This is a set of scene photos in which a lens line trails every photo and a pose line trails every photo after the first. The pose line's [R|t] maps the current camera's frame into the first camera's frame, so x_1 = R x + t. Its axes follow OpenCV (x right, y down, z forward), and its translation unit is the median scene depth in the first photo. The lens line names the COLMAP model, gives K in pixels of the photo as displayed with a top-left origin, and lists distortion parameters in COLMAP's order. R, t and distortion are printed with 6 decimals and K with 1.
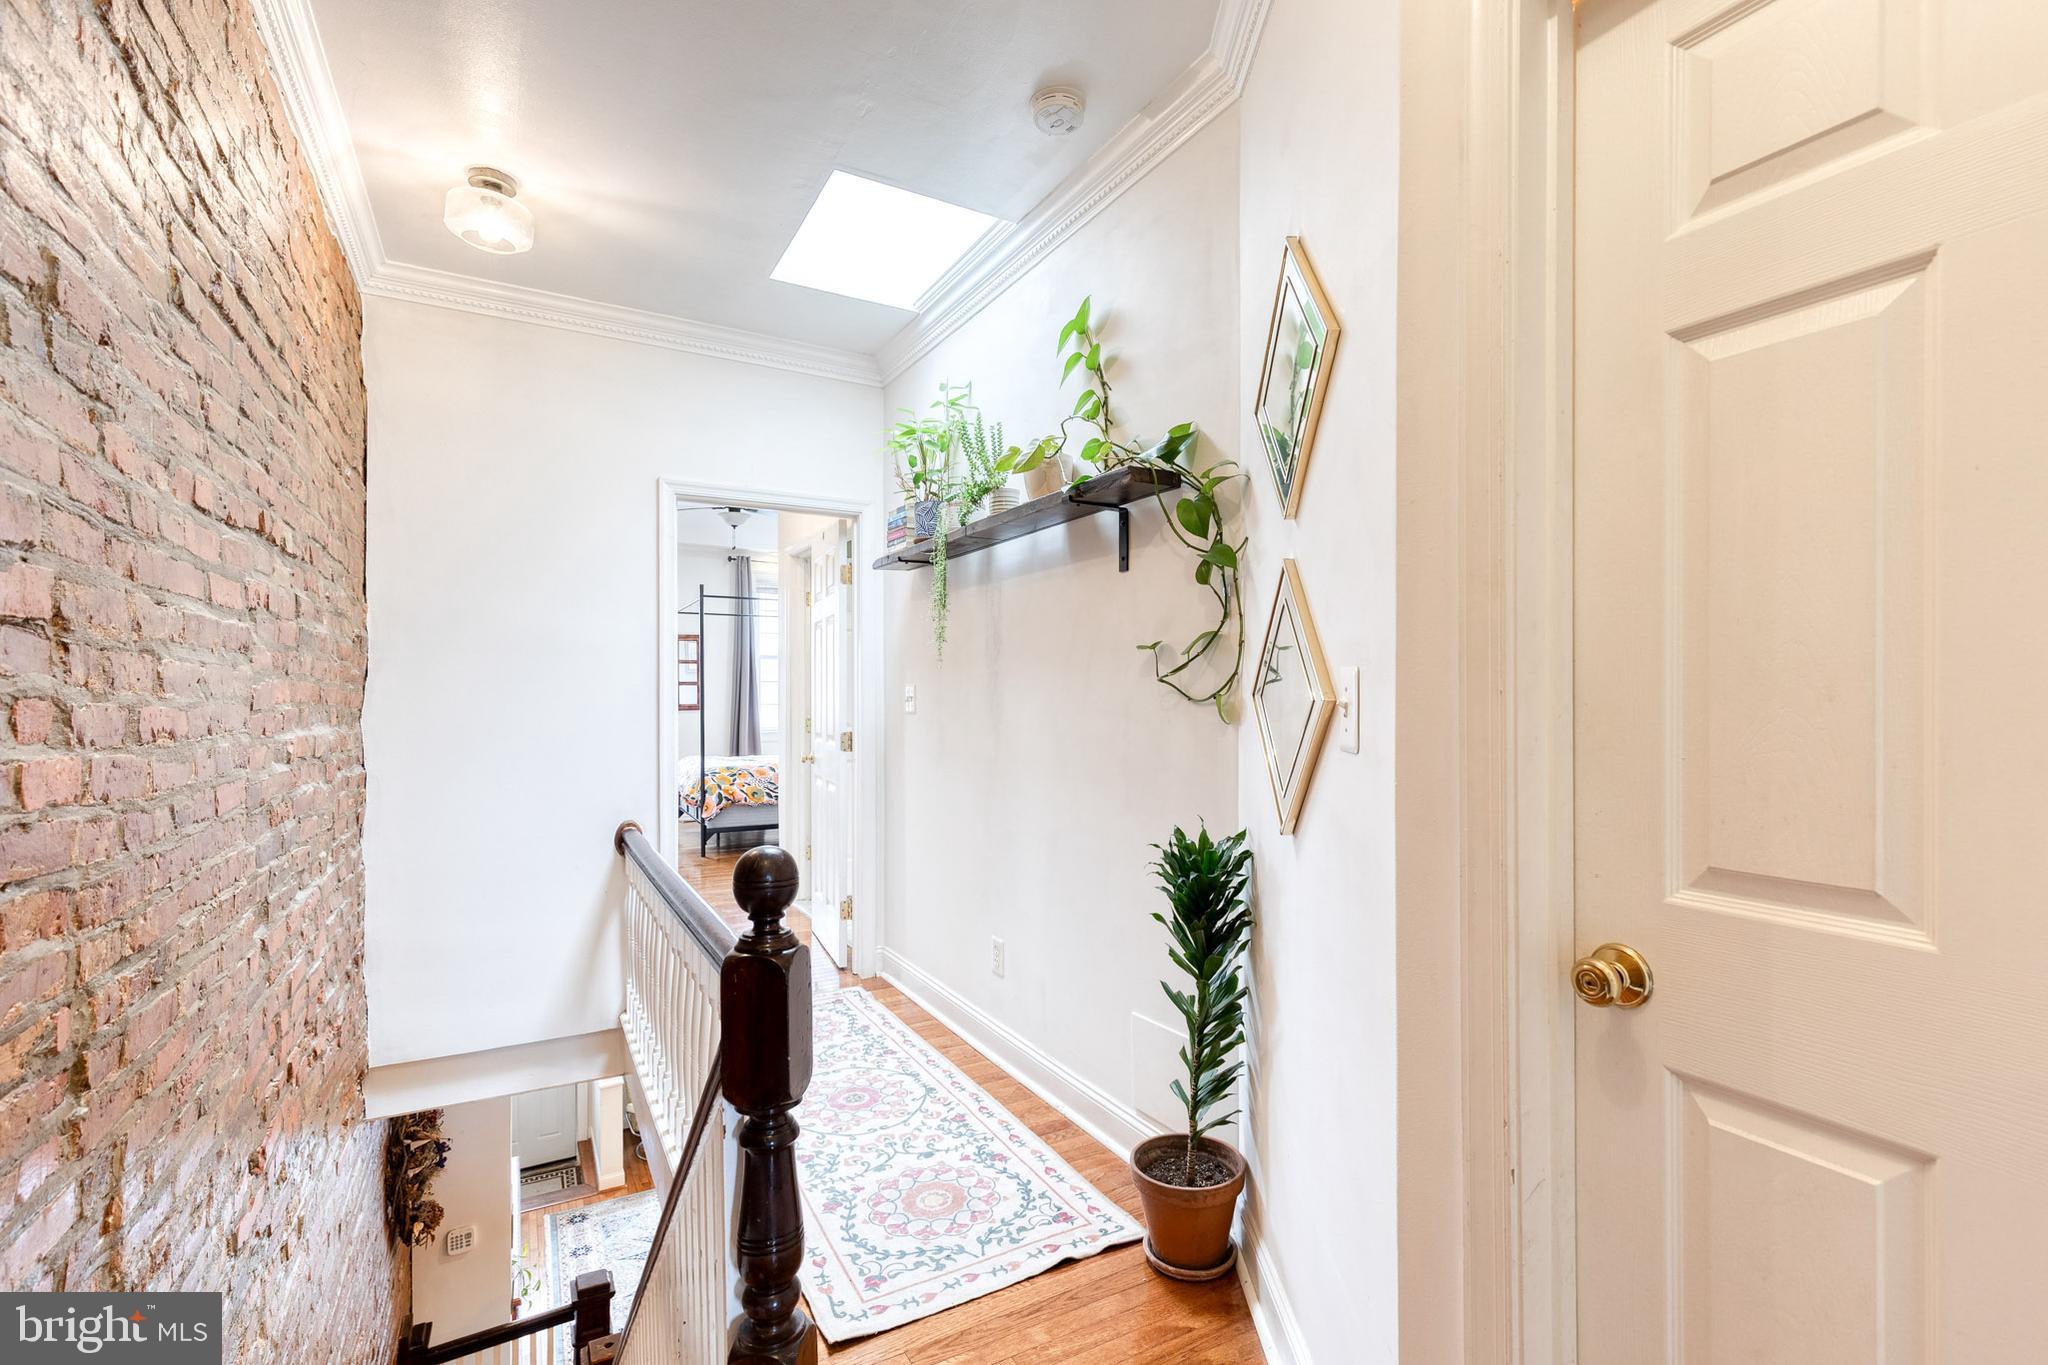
lens RADIAL K [[939.9, 0, 1030.5], [0, 939.9, 689.1], [0, 0, 1]] dist [0.011184, -0.001924]
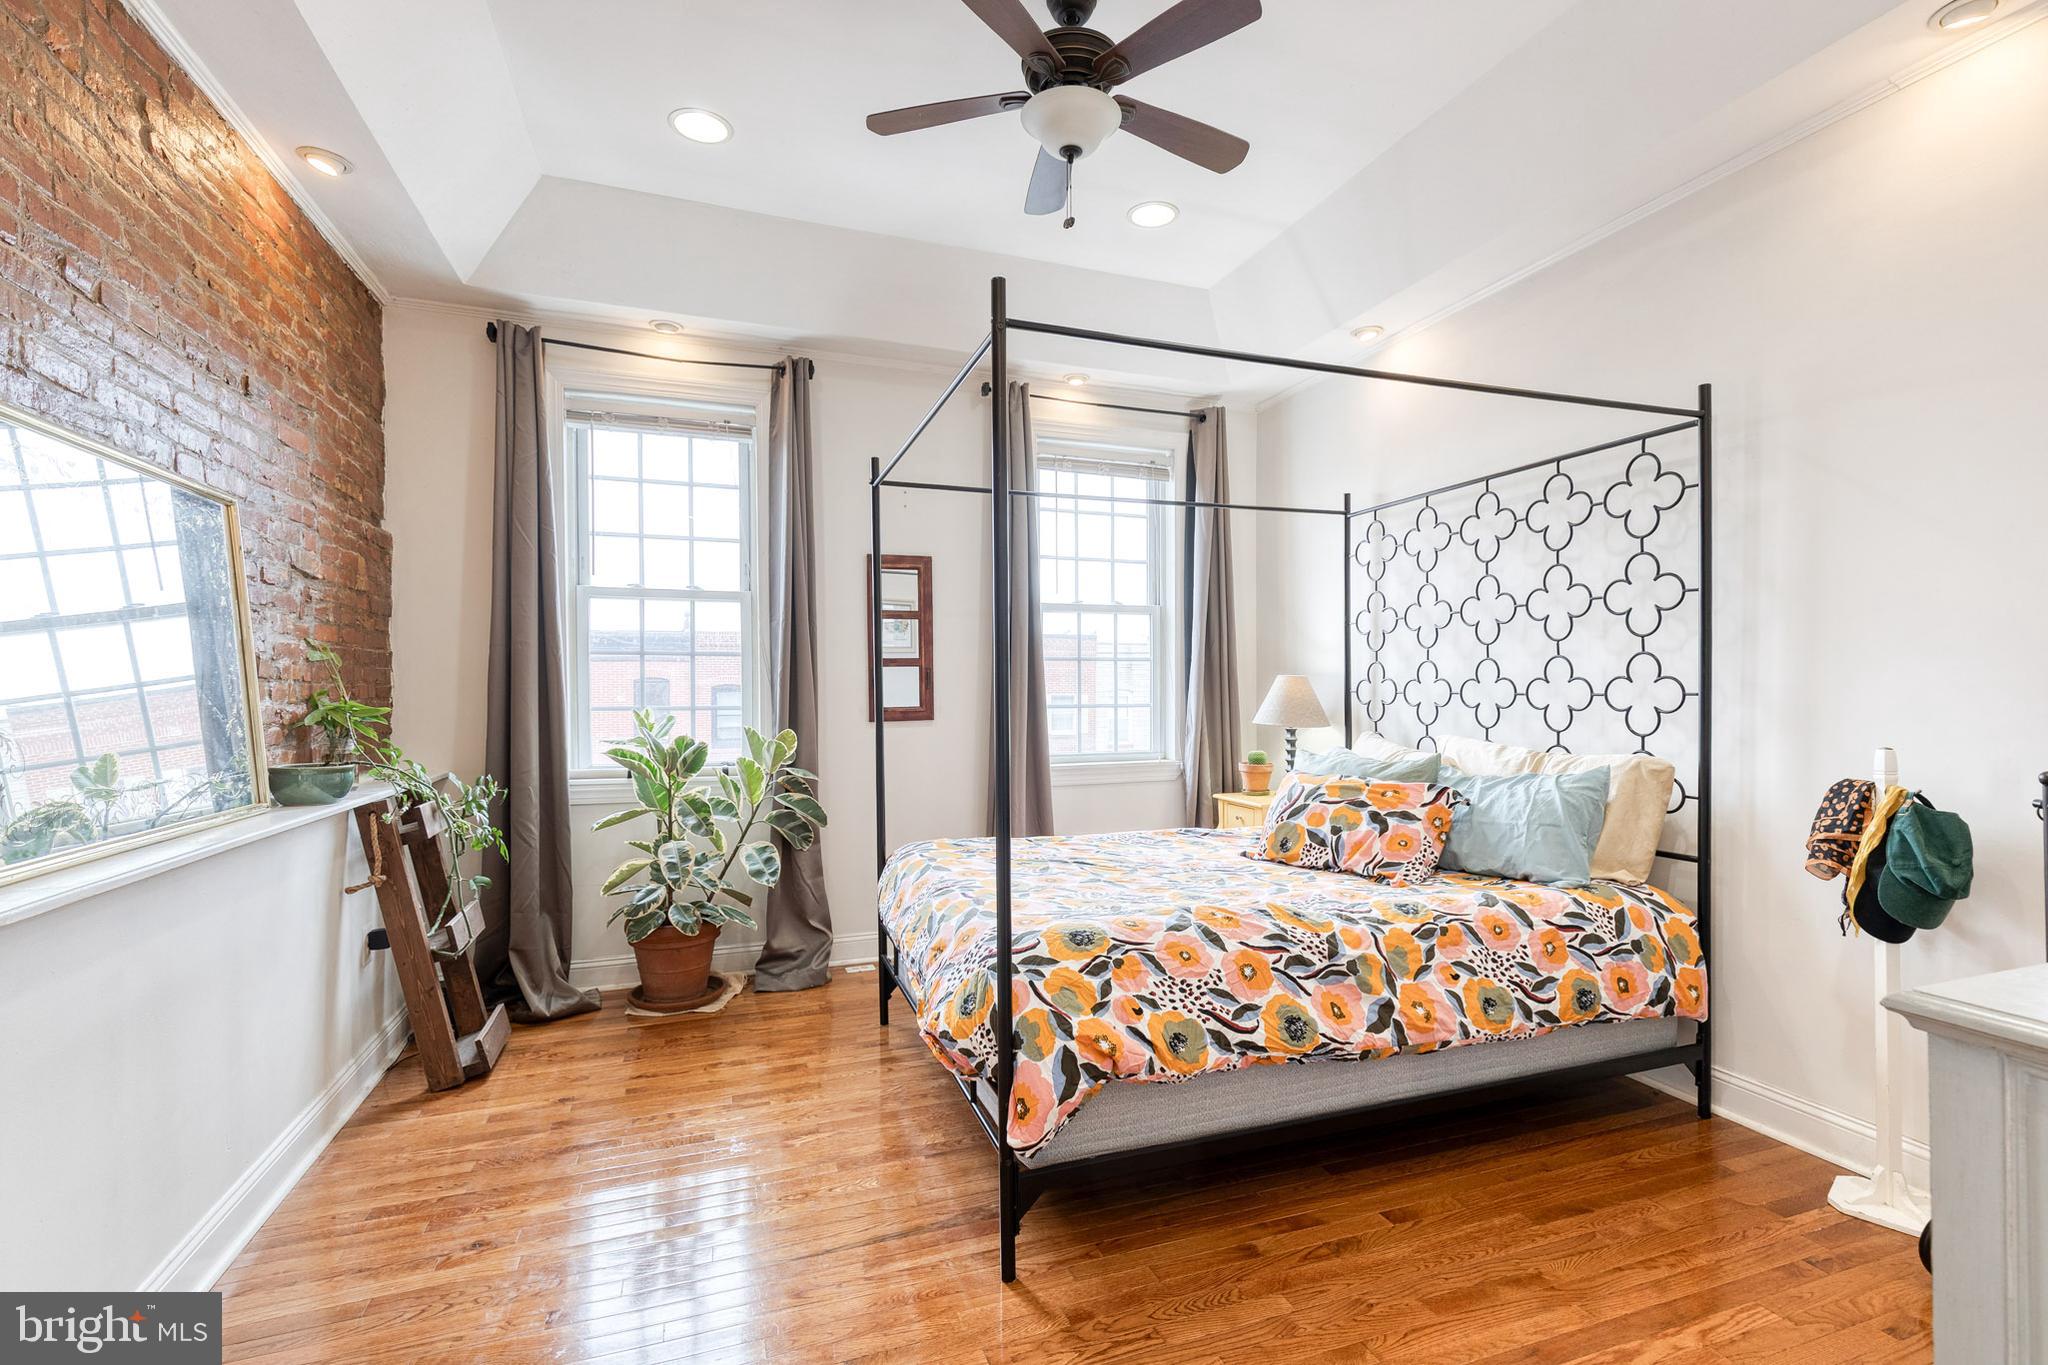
lens RADIAL K [[939.9, 0, 1026.8], [0, 939.9, 684.2], [0, 0, 1]] dist [0.011184, -0.001924]
pose [[0.986126, -0.000456, -0.165999, -0.294141], [0.000595, 1.000000, 0.000785, 0.005484], [0.165998, -0.000873, 0.986126, 0.725908]]
